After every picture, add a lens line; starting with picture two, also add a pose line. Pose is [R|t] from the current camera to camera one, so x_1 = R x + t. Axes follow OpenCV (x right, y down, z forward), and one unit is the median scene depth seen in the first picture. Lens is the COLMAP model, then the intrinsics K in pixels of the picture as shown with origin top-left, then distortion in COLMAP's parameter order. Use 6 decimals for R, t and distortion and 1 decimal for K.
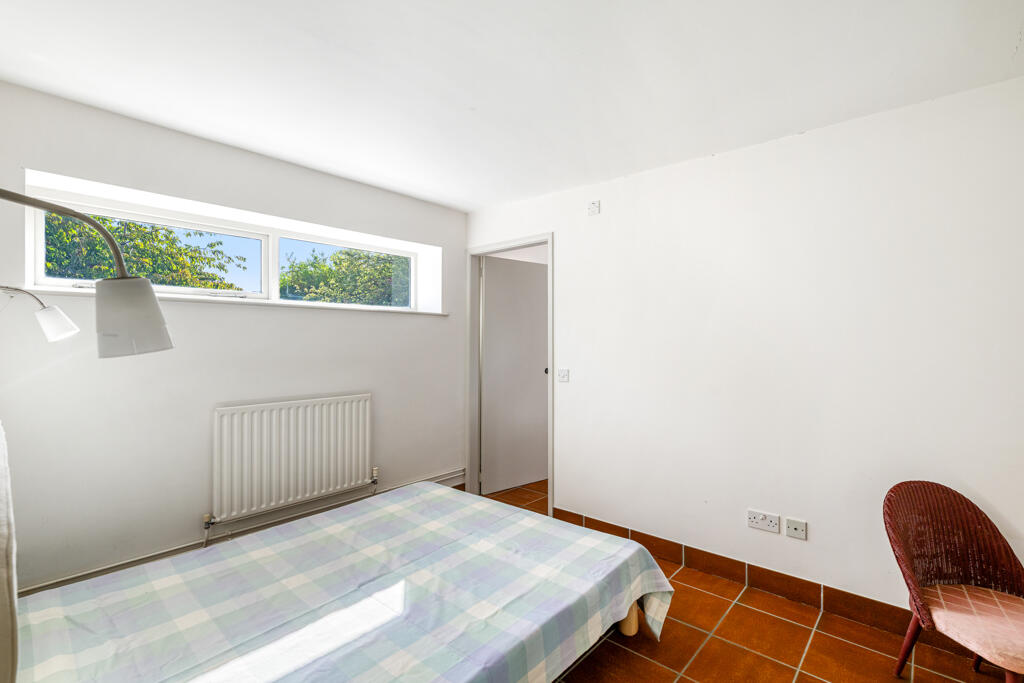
lens RADIAL K [[462.2, 0, 511.6], [0, 462.2, 341.2], [0, 0, 1]] dist [0.000264, 0.000020]
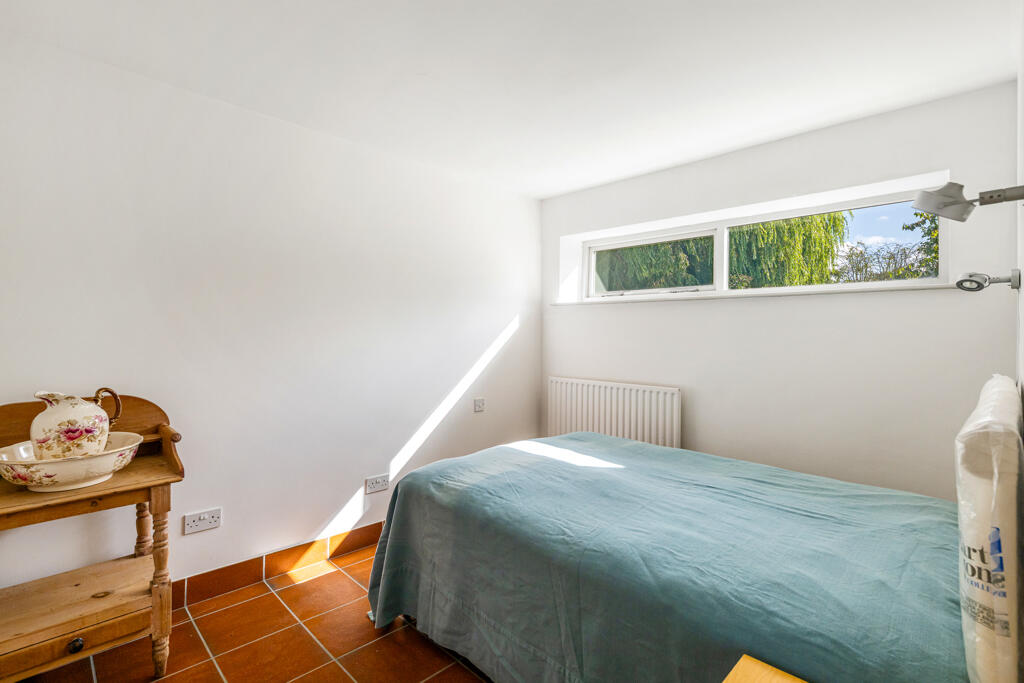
lens RADIAL K [[462.2, 0, 511.4], [0, 462.2, 336.9], [0, 0, 1]] dist [0.000264, 0.000020]
pose [[-0.032322, 0.016143, -0.999347, 0.548529], [-0.004303, 0.999858, 0.016291, -0.003083], [0.999468, 0.004826, -0.032248, 0.601965]]
